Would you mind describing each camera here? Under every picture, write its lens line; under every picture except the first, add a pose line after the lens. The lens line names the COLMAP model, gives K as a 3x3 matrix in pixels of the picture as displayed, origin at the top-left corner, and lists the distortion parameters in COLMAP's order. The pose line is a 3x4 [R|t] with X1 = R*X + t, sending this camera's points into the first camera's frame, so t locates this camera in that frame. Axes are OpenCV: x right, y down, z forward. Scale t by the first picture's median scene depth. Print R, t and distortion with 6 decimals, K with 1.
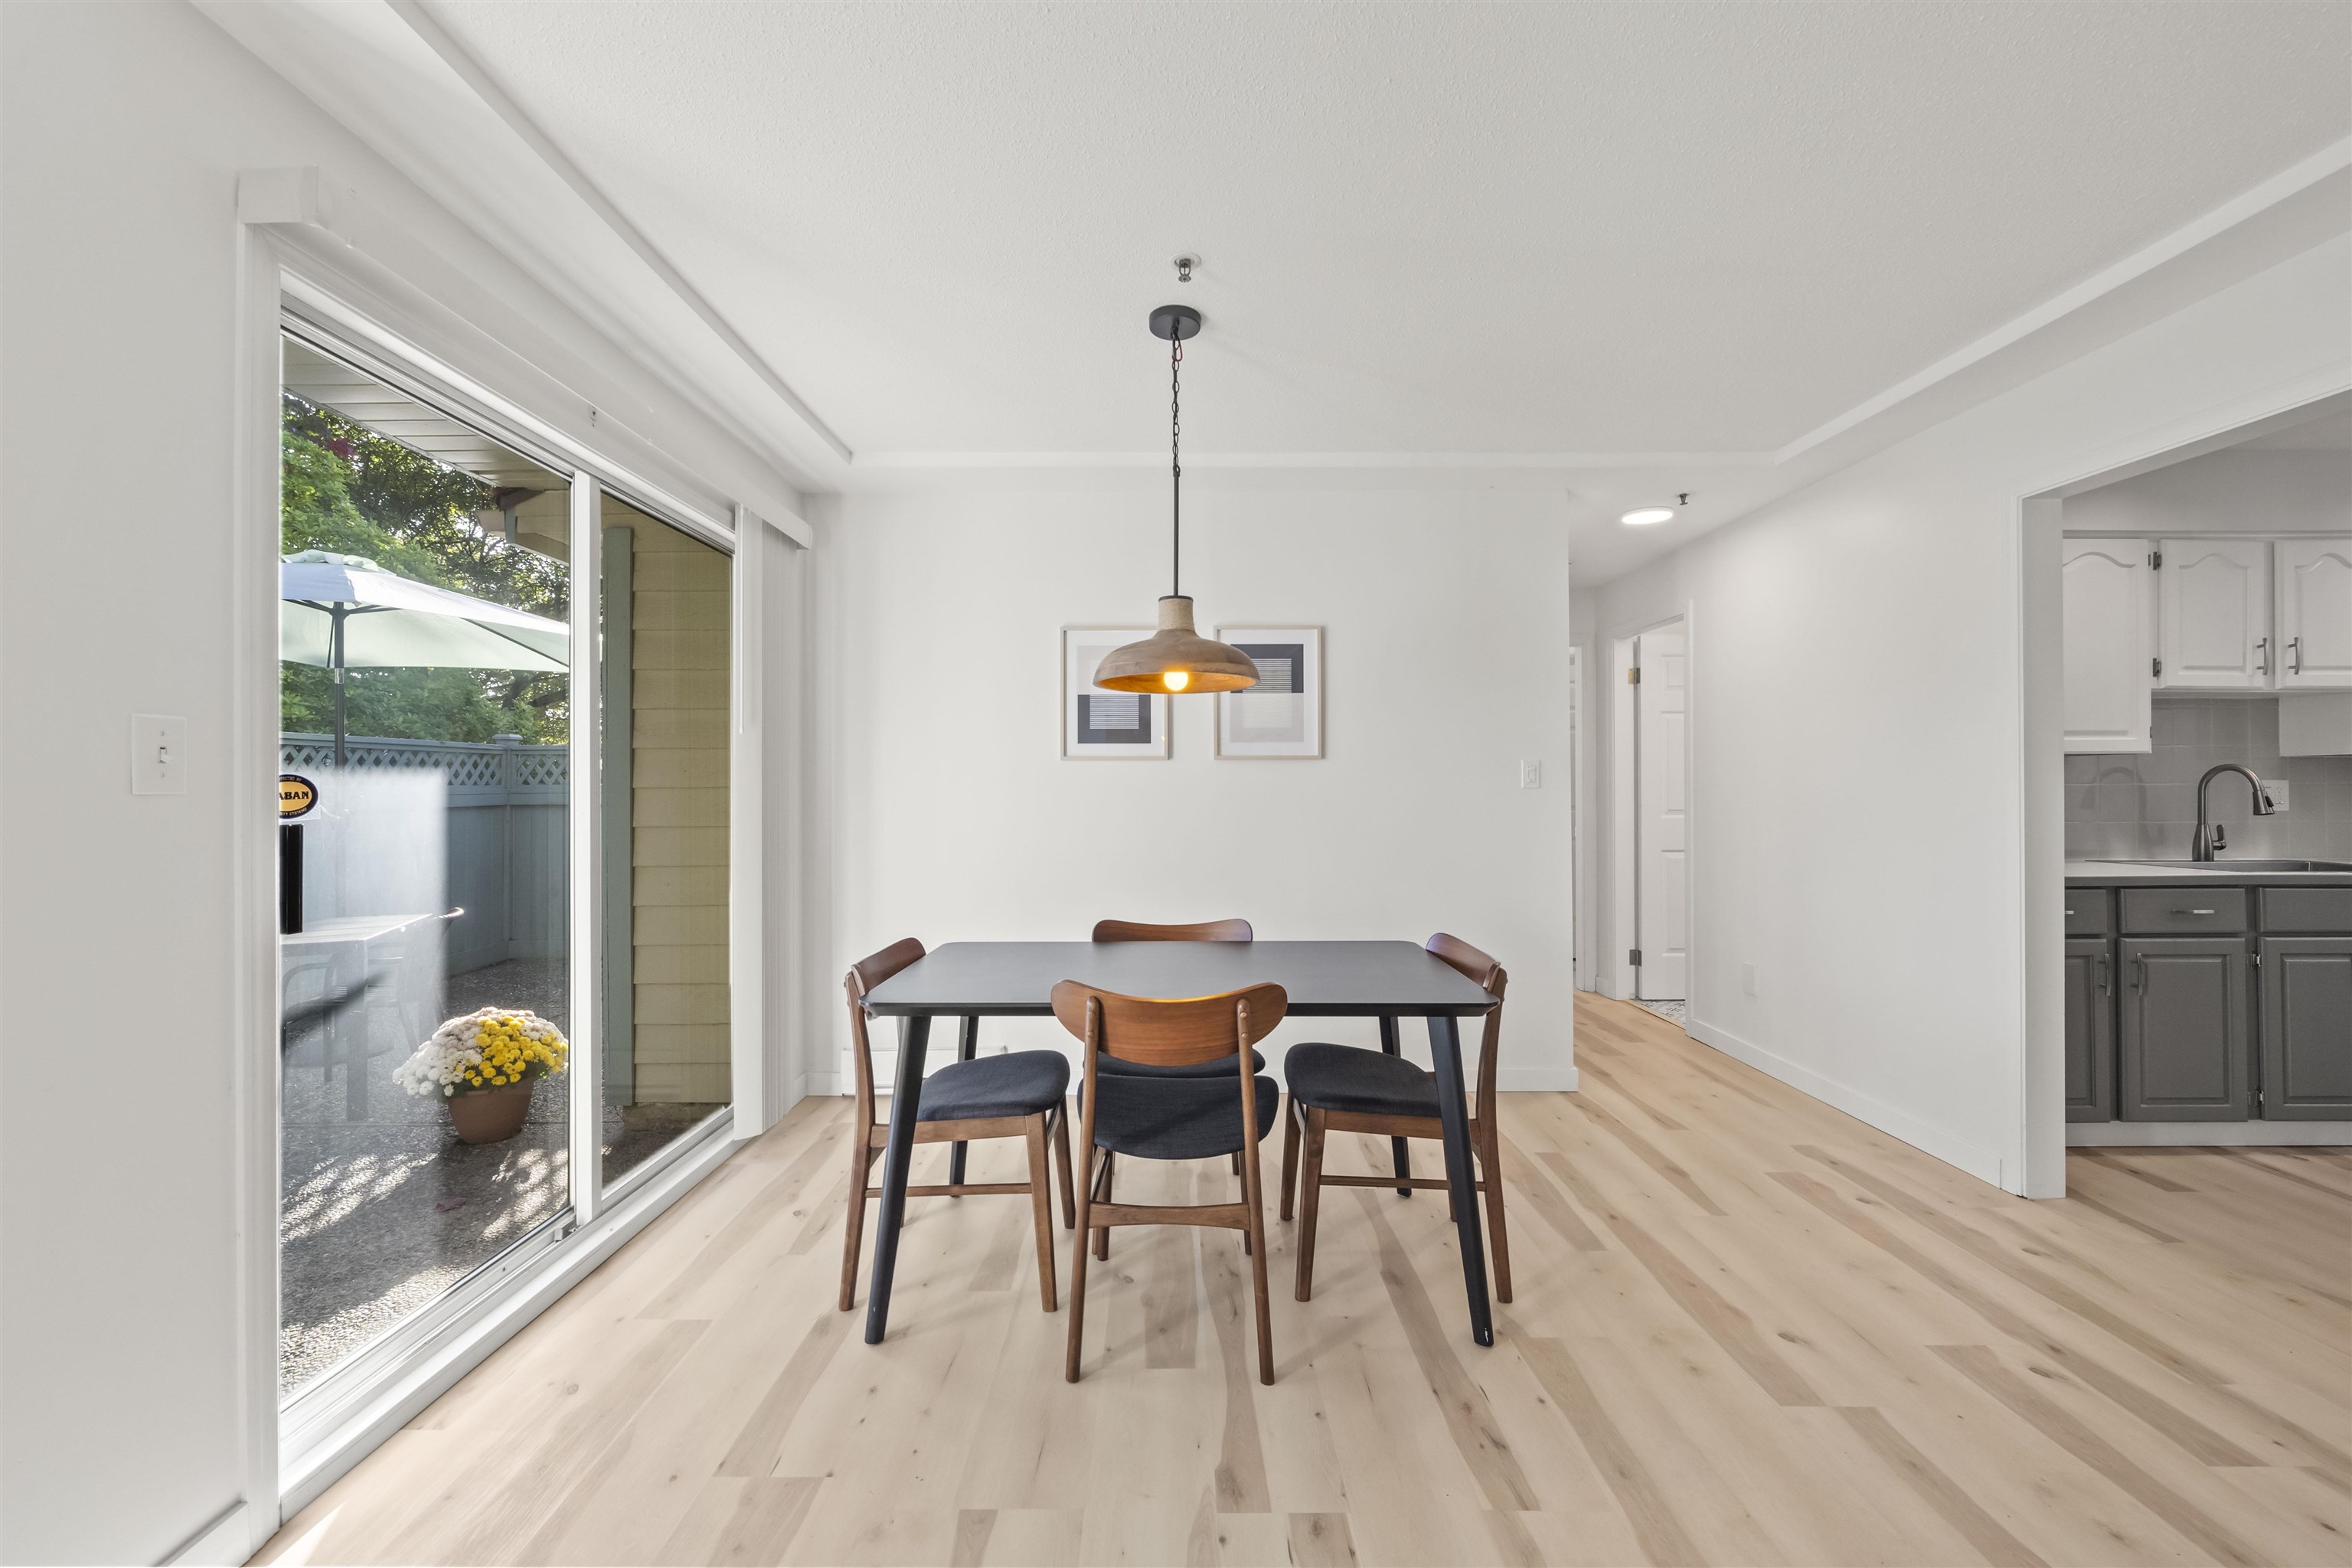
lens RADIAL K [[895.5, 0, 1170.1], [0, 895.5, 778.4], [0, 0, 1]] dist [-0.001094, 0.000003]
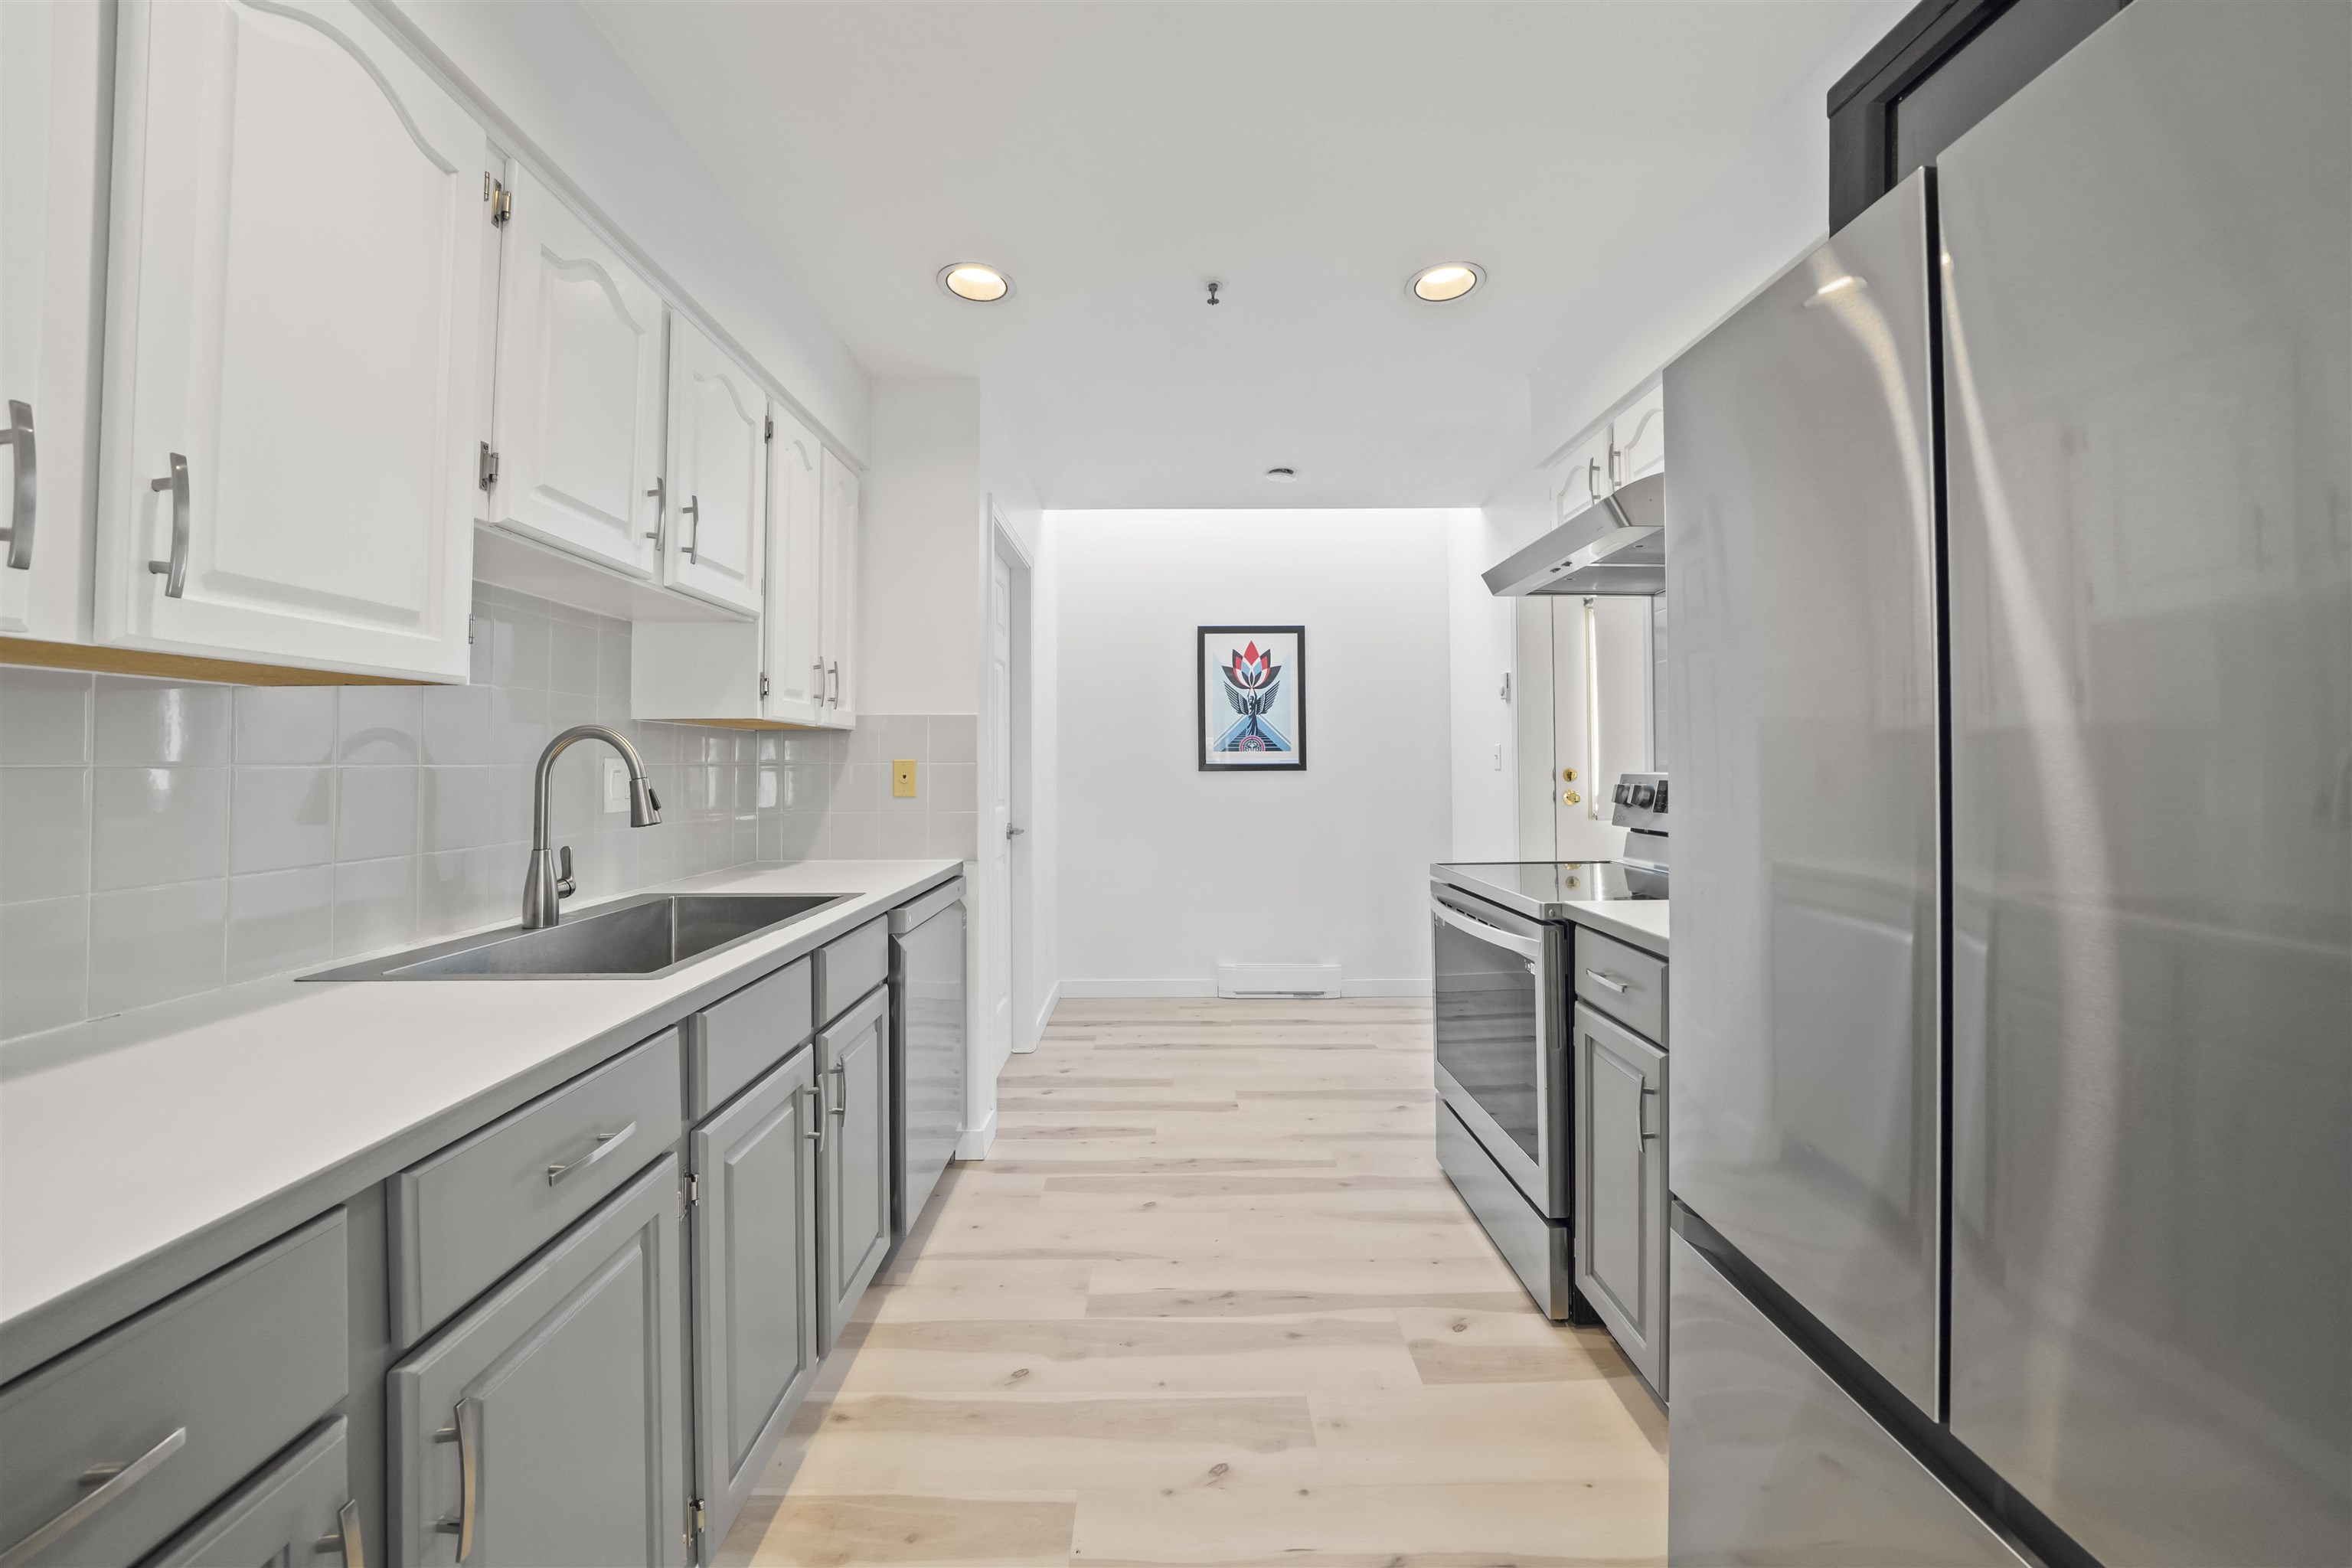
lens RADIAL K [[856.3, 0, 1171.4], [0, 856.3, 739.5], [0, 0, 1]] dist [-0.000750, -0.000039]
pose [[-0.006545, 0.024804, 0.999671, 0.811963], [-0.005866, 0.999674, -0.024843, 0.001837], [-0.999961, -0.006027, -0.006398, 0.781694]]
